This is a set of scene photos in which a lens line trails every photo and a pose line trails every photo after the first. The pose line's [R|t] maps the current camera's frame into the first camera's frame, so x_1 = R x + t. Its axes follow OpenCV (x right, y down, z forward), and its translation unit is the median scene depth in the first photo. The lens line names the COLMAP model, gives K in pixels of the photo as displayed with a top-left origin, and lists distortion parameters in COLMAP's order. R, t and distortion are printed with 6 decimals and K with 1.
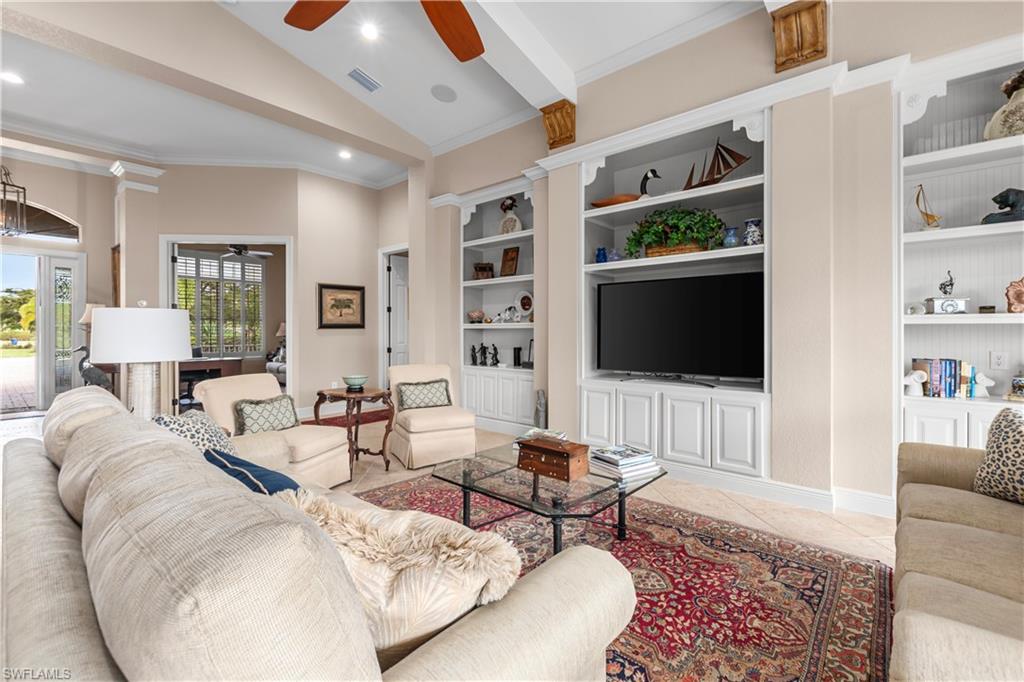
lens RADIAL K [[445.3, 0, 512.2], [0, 445.3, 328.5], [0, 0, 1]] dist [0.009195, -0.000202]
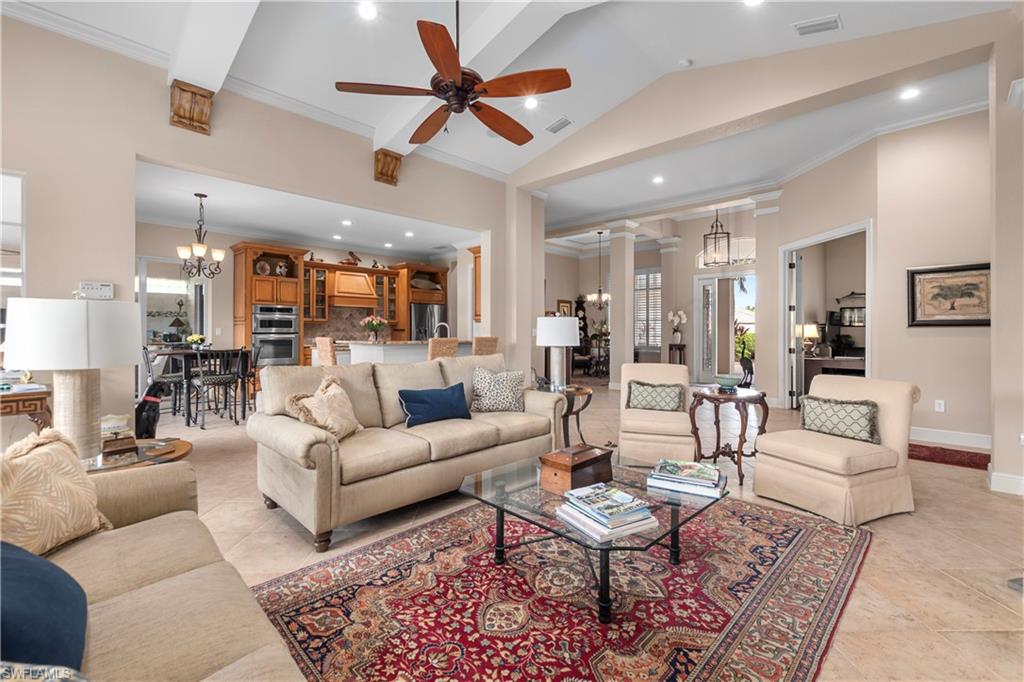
lens RADIAL K [[445.3, 0, 512.2], [0, 445.3, 328.5], [0, 0, 1]] dist [0.009195, -0.000202]
pose [[-0.066546, -0.000521, -0.997783, 0.637020], [0.001403, 0.999999, -0.000616, 0.003663], [0.997782, -0.001440, -0.066545, 0.591693]]
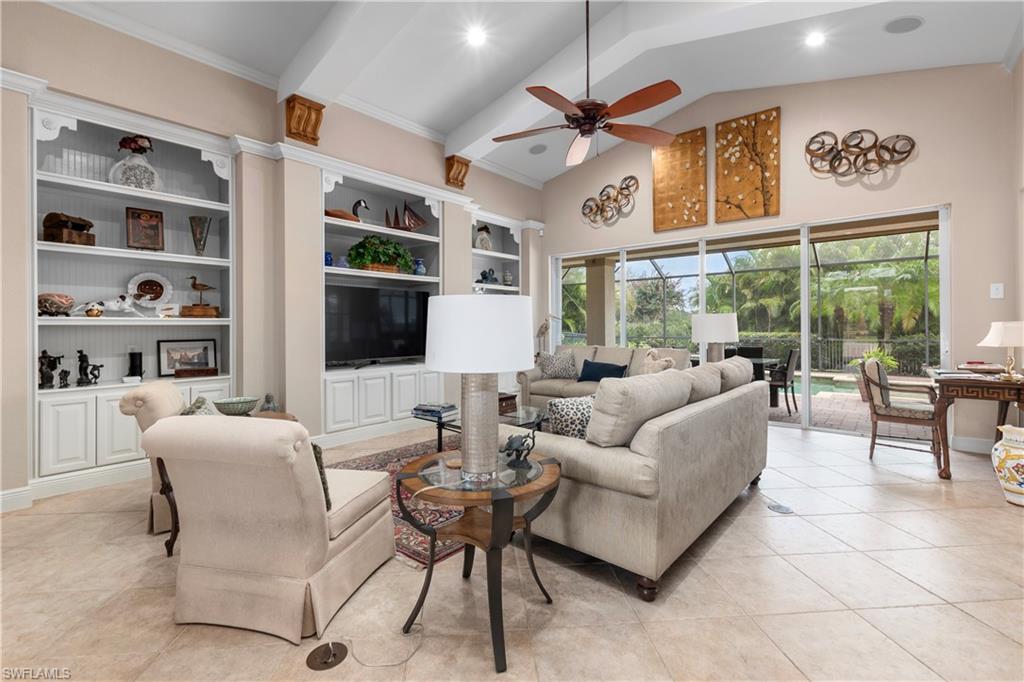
lens RADIAL K [[445.3, 0, 512.2], [0, 445.3, 328.5], [0, 0, 1]] dist [0.009195, -0.000202]
pose [[0.009734, 0.001623, 0.999951, -0.989188], [0.002431, 0.999996, -0.001647, 0.011359], [-0.999950, 0.002447, 0.009730, 0.589981]]
